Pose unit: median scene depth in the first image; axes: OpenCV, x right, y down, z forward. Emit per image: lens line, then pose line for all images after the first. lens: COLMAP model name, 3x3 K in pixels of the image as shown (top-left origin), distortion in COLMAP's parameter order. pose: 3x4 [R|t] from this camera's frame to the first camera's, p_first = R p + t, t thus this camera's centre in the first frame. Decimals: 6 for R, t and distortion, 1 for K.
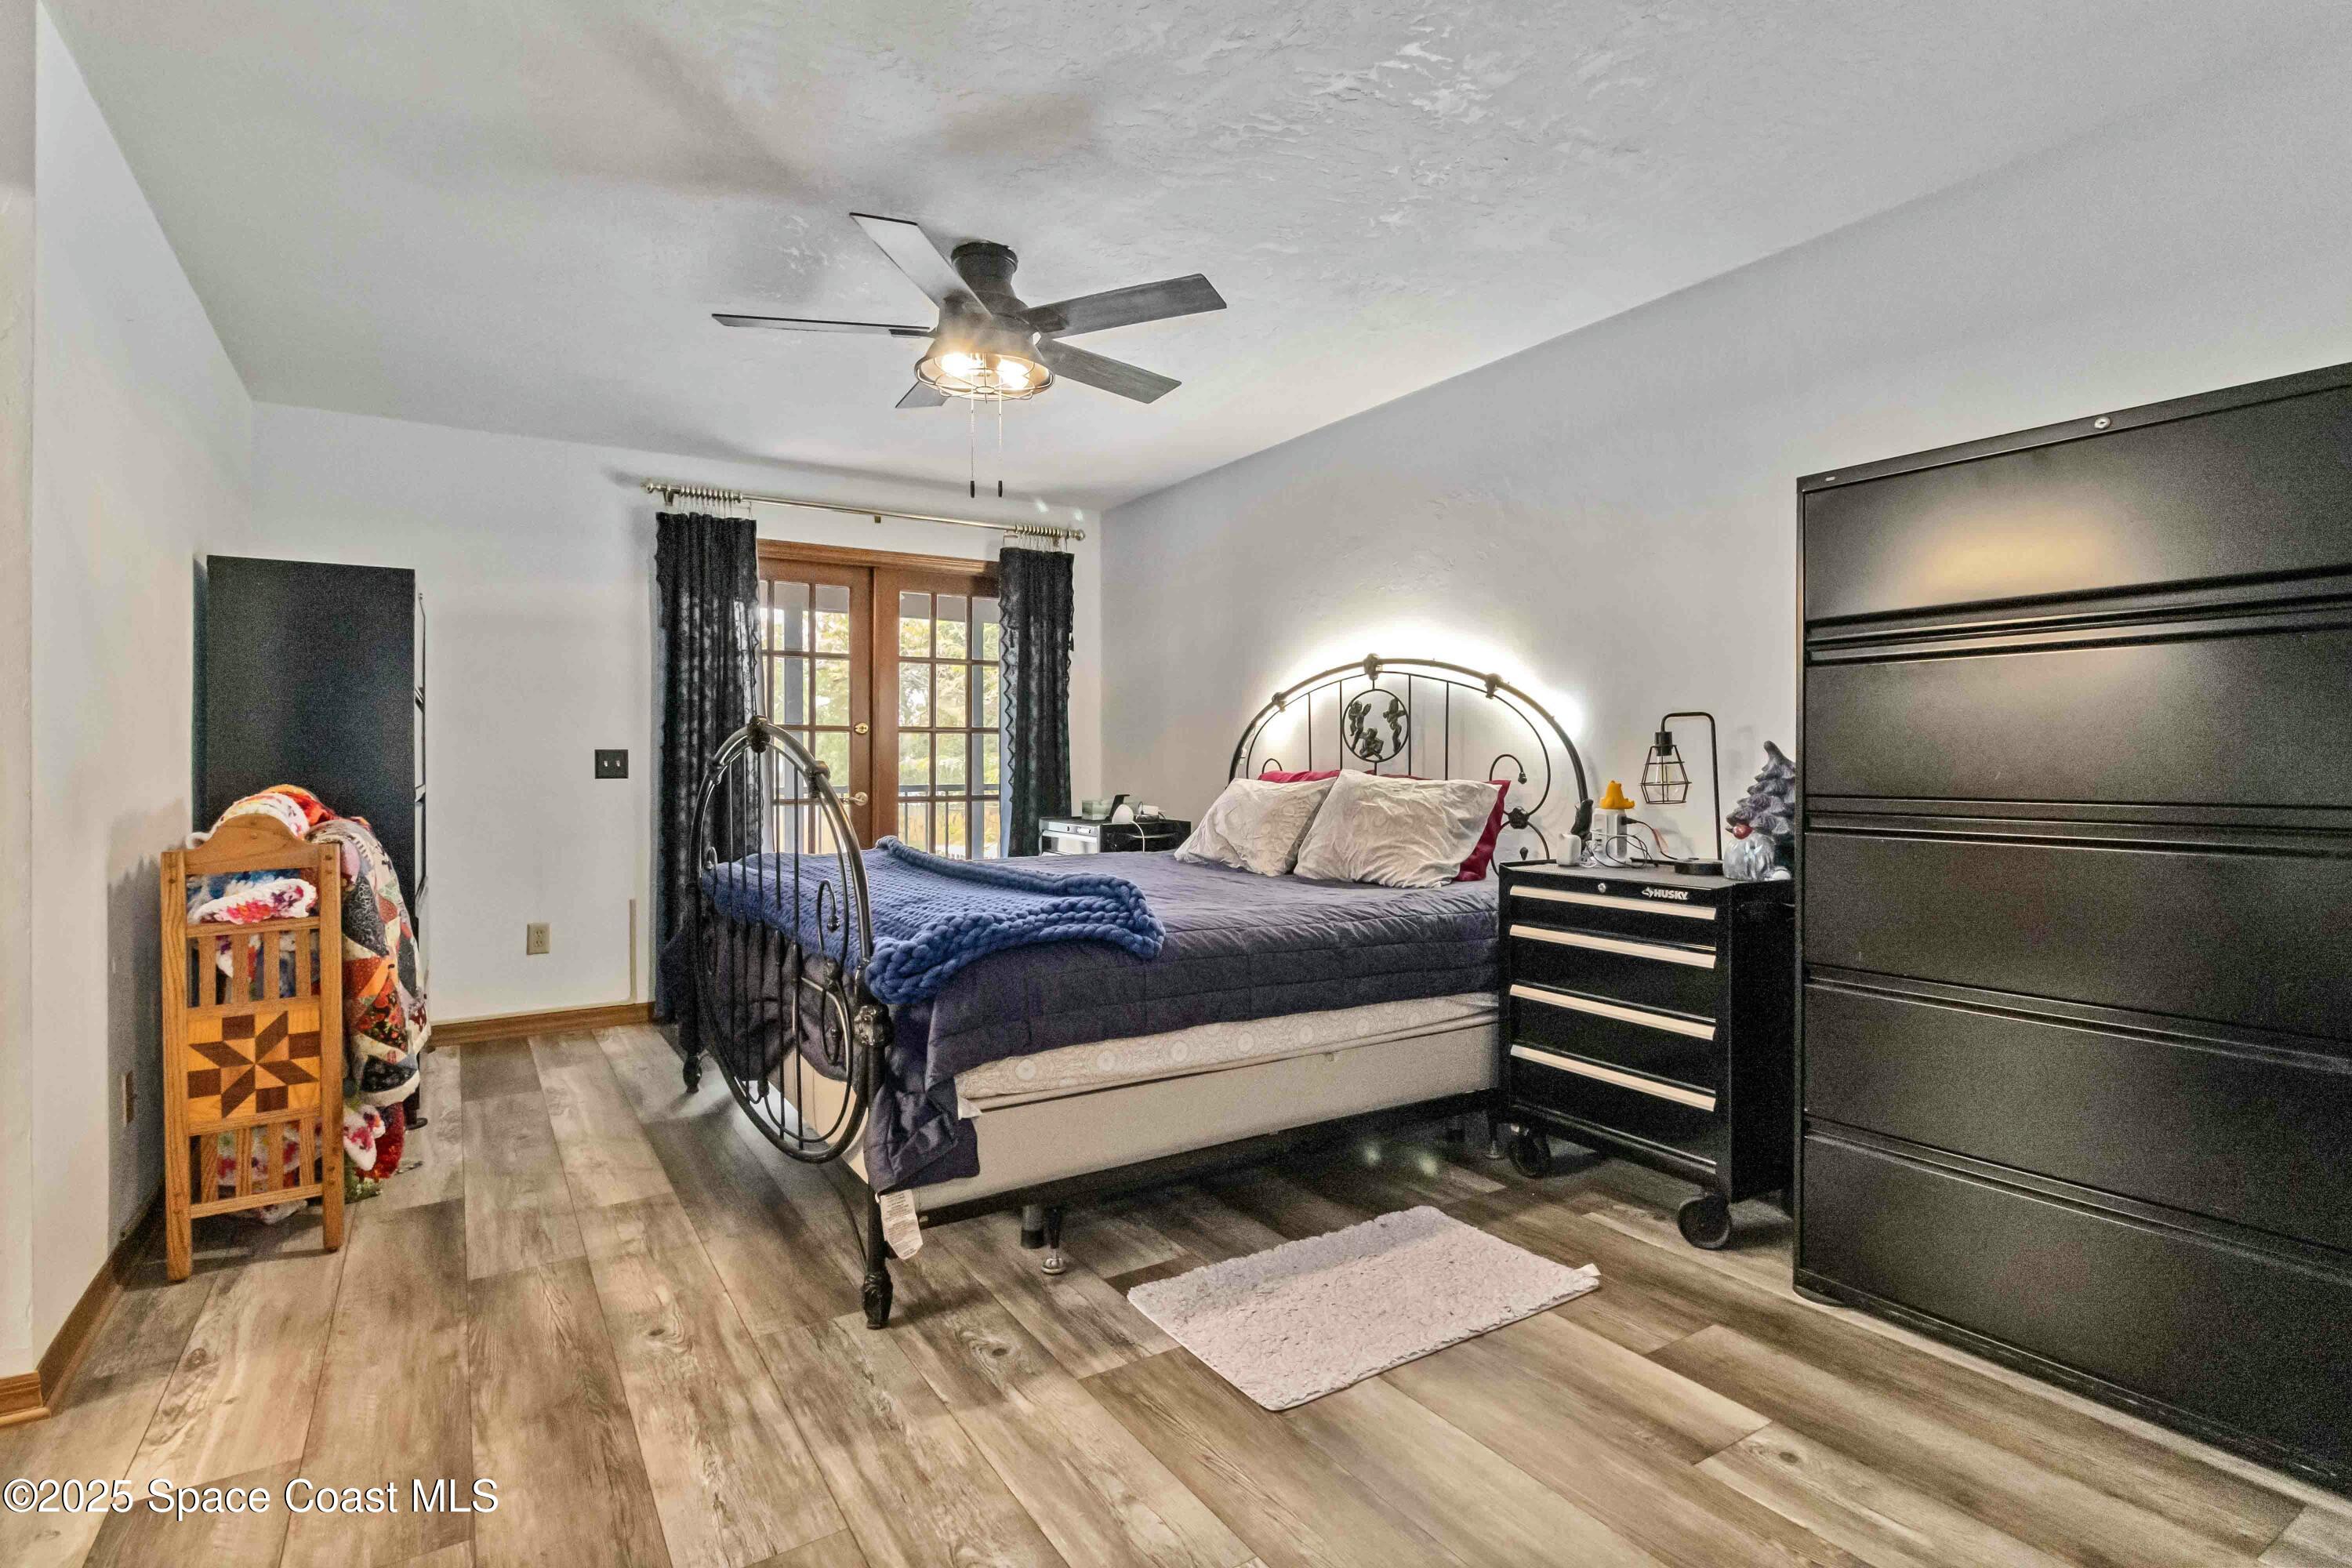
lens RADIAL K [[1134.8, 0, 1175.1], [0, 1134.8, 769.6], [0, 0, 1]] dist [0.000266, -0.002118]
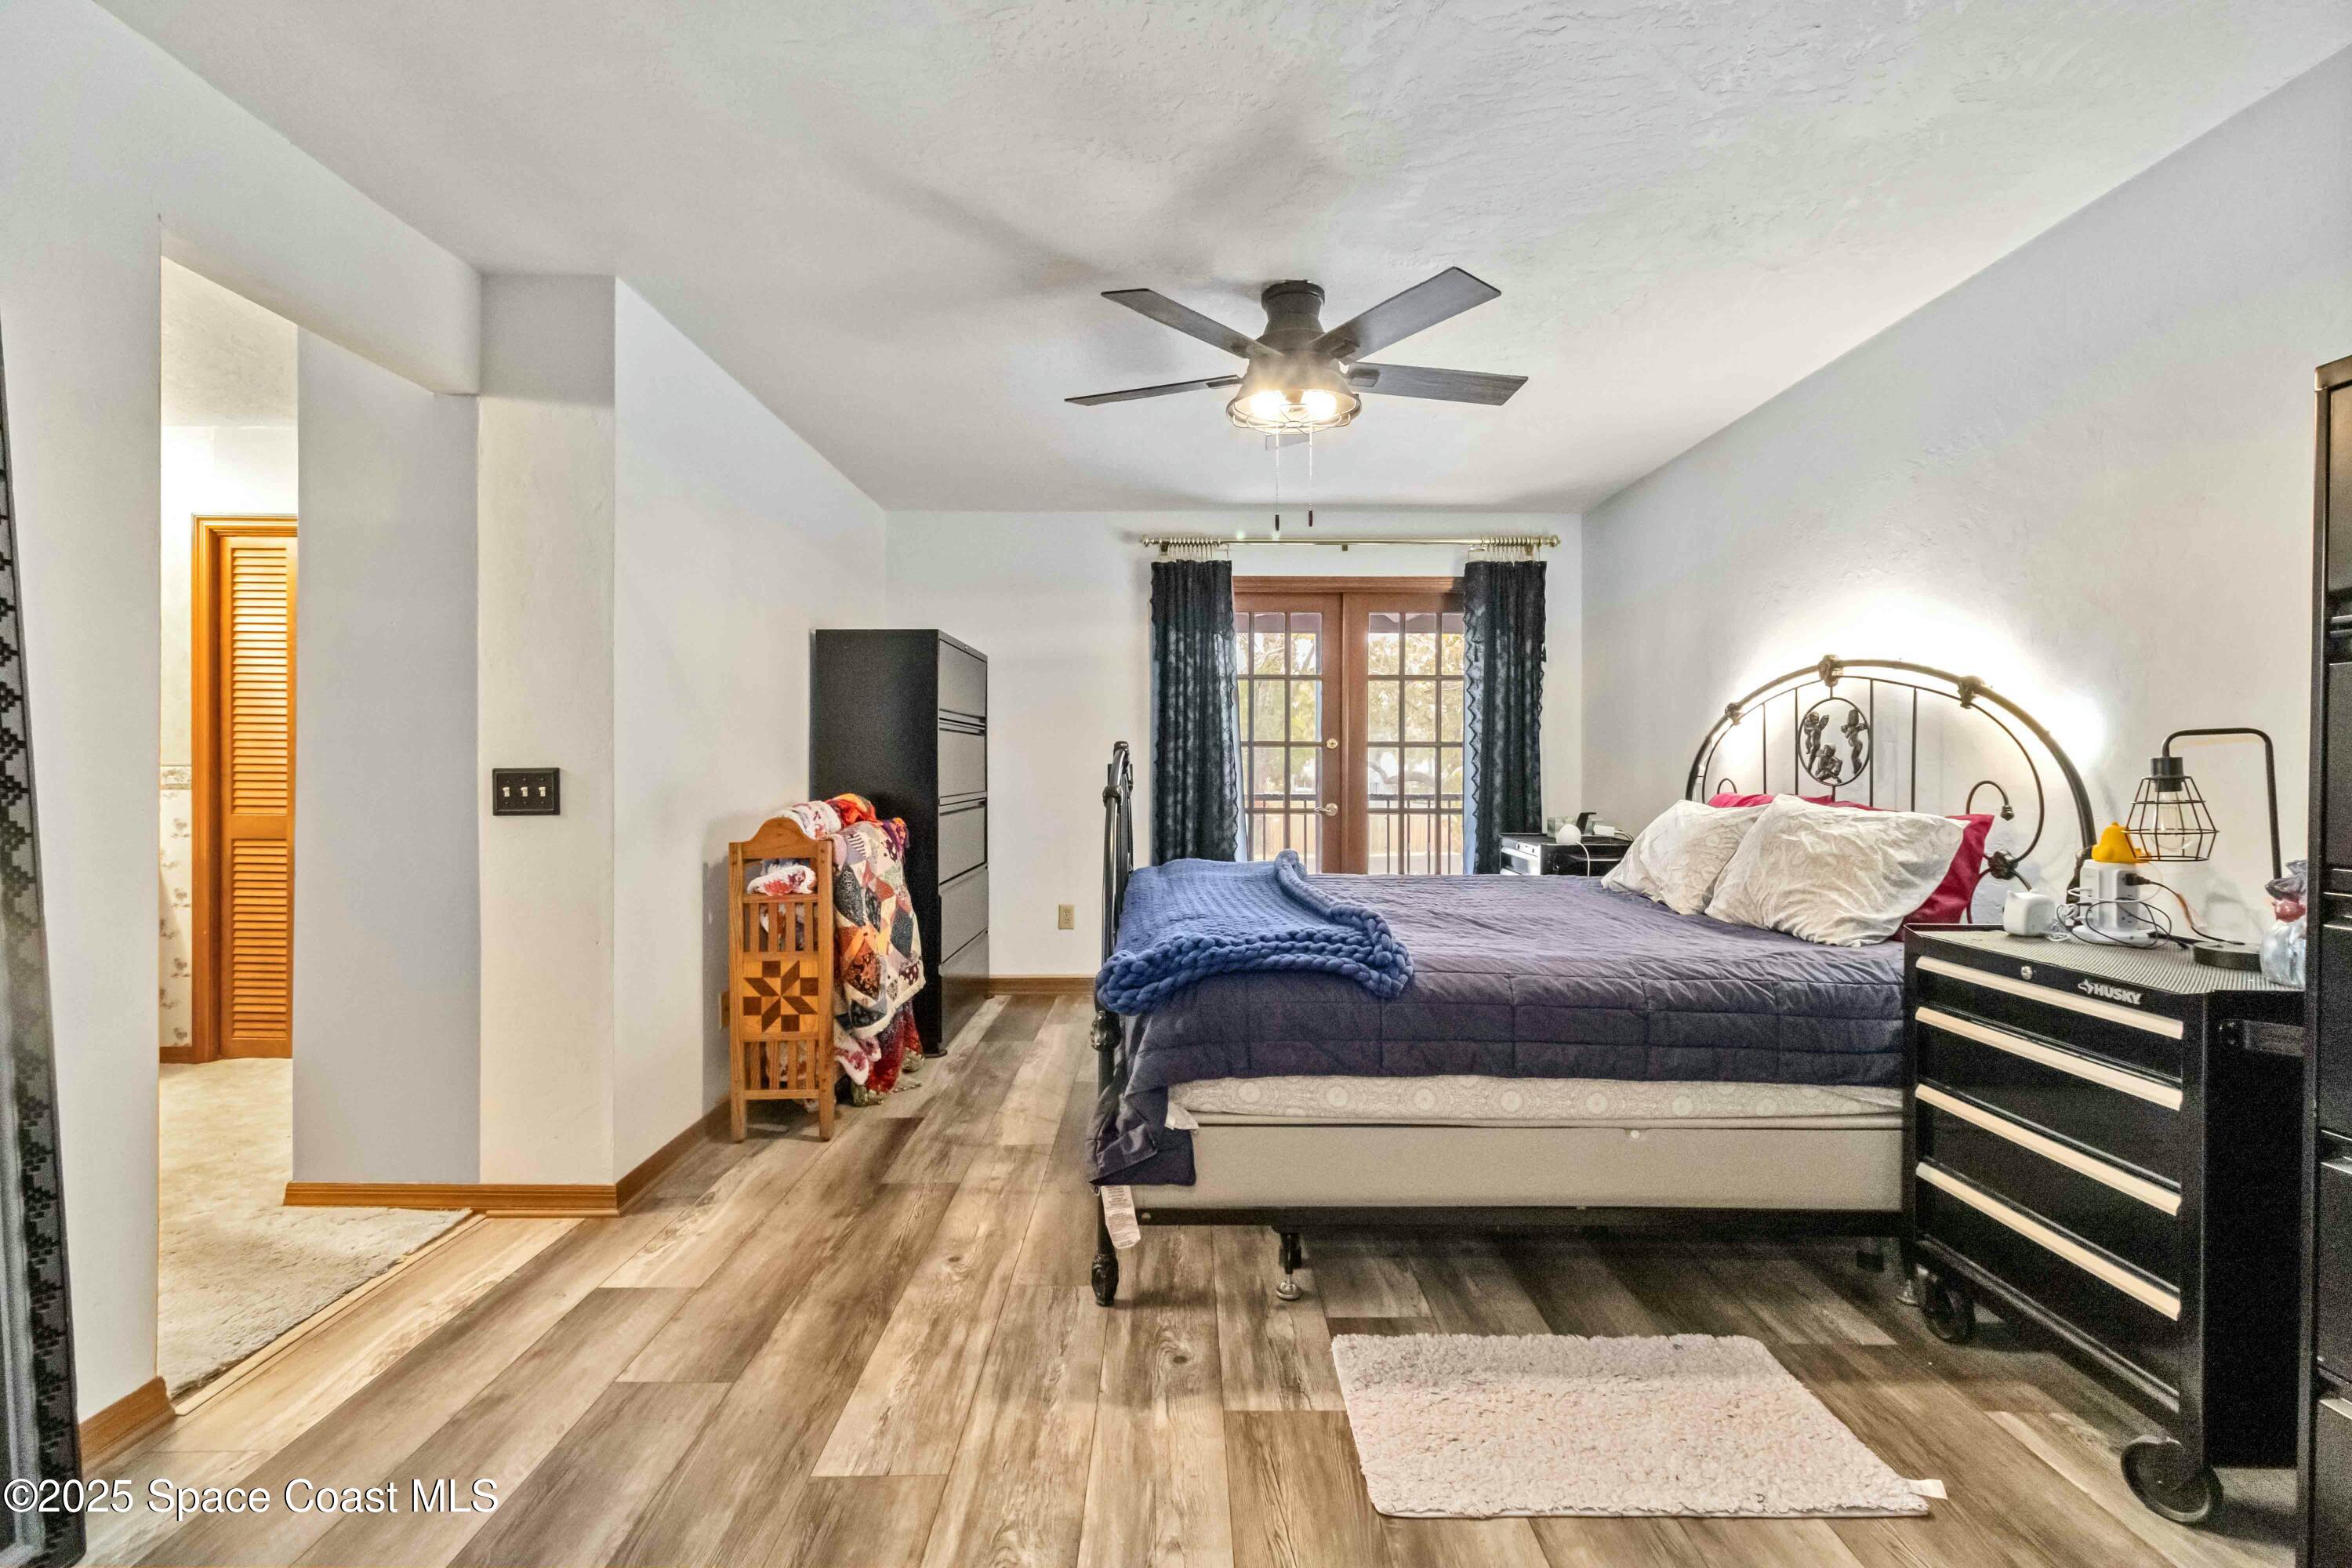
lens RADIAL K [[1072.3, 0, 1173.1], [0, 1072.3, 777.3], [0, 0, 1]] dist [0.002116, 0.000181]
pose [[0.849729, 0.010525, -0.527115, 0.283716], [-0.008365, 0.999944, 0.006481, -0.022203], [0.527154, -0.001098, 0.849769, 0.128829]]
